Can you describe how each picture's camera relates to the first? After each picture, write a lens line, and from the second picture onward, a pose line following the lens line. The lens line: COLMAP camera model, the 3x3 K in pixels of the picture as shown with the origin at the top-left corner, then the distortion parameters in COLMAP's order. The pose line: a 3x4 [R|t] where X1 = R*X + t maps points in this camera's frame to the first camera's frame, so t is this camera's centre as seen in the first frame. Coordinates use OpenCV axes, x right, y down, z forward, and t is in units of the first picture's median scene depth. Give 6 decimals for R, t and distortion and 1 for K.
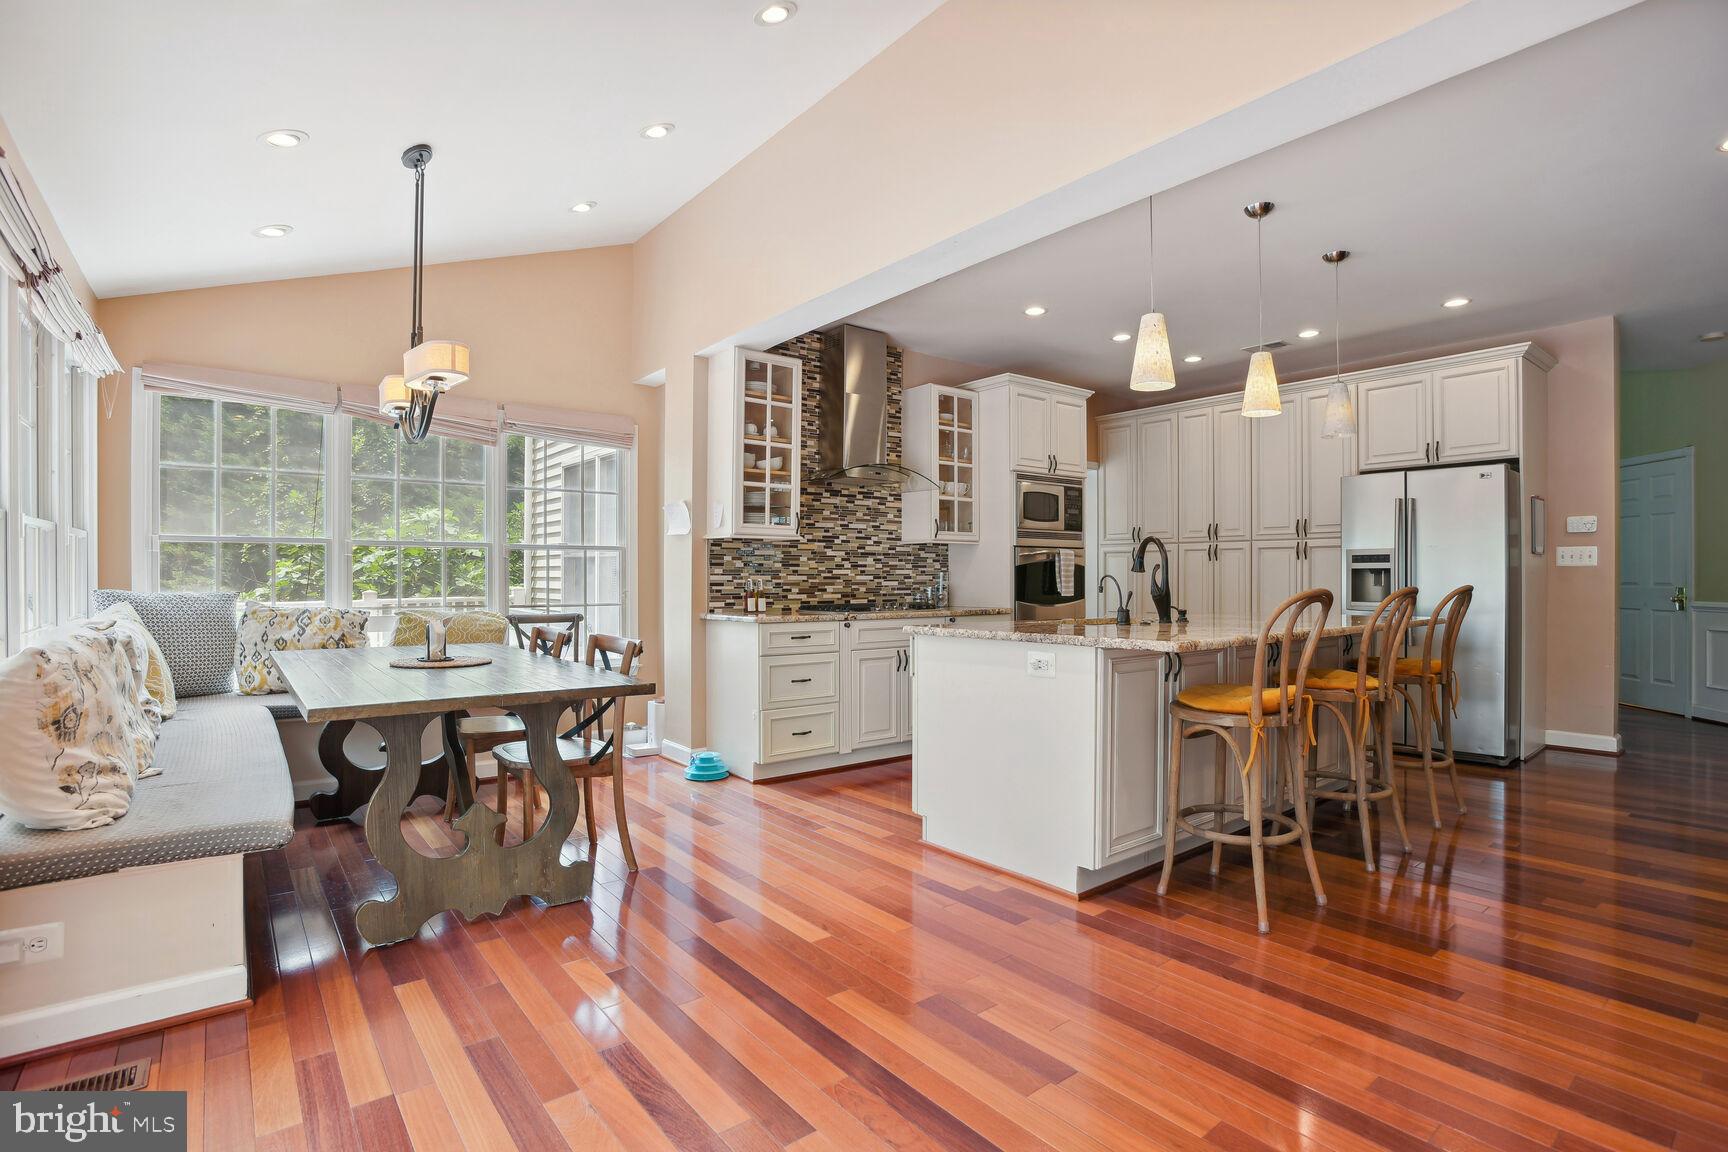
lens RADIAL K [[837.3, 0, 855.8], [0, 837.3, 579.6], [0, 0, 1]] dist [0.005392, 0.000181]
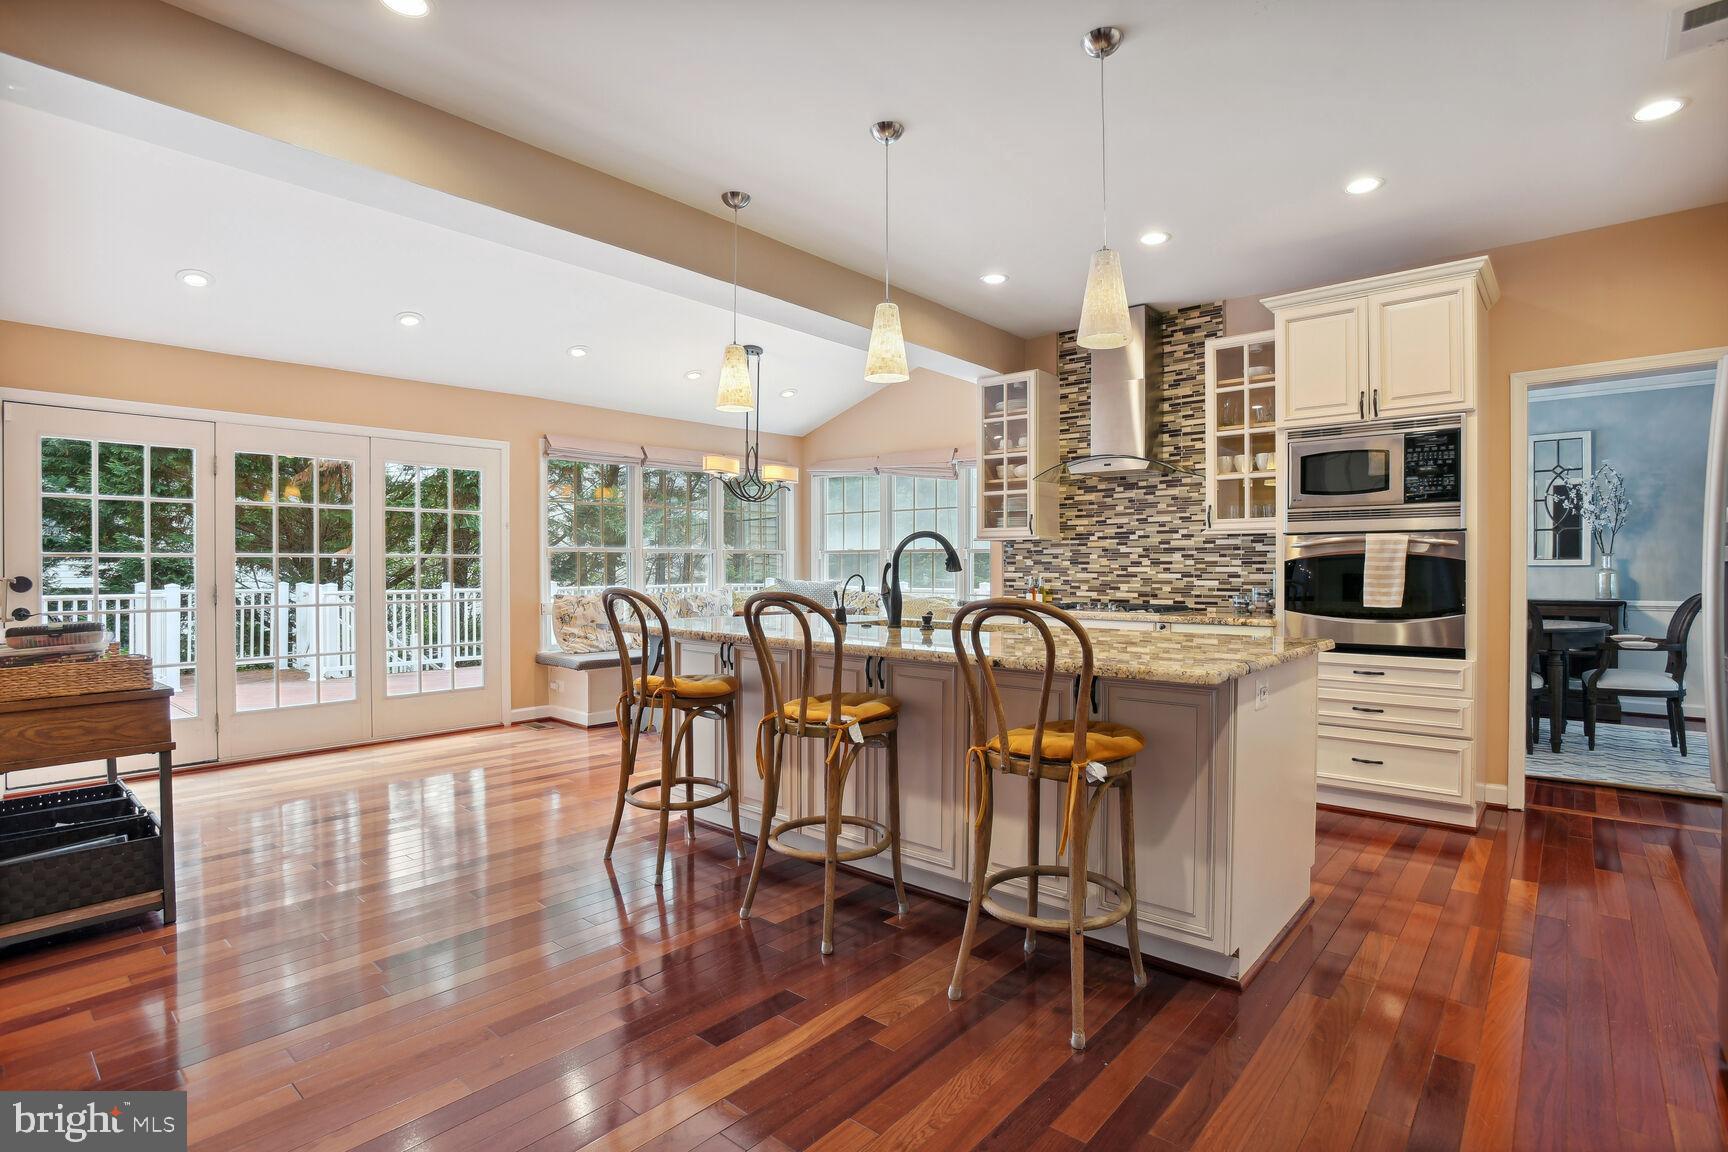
lens RADIAL K [[837.3, 0, 856.3], [0, 837.3, 570.4], [0, 0, 1]] dist [0.005392, 0.000181]
pose [[0.207407, 0.002050, -0.978253, 0.835248], [-0.005322, 0.999985, 0.000967, -0.007421], [0.978240, 0.005006, 0.207415, 0.500699]]
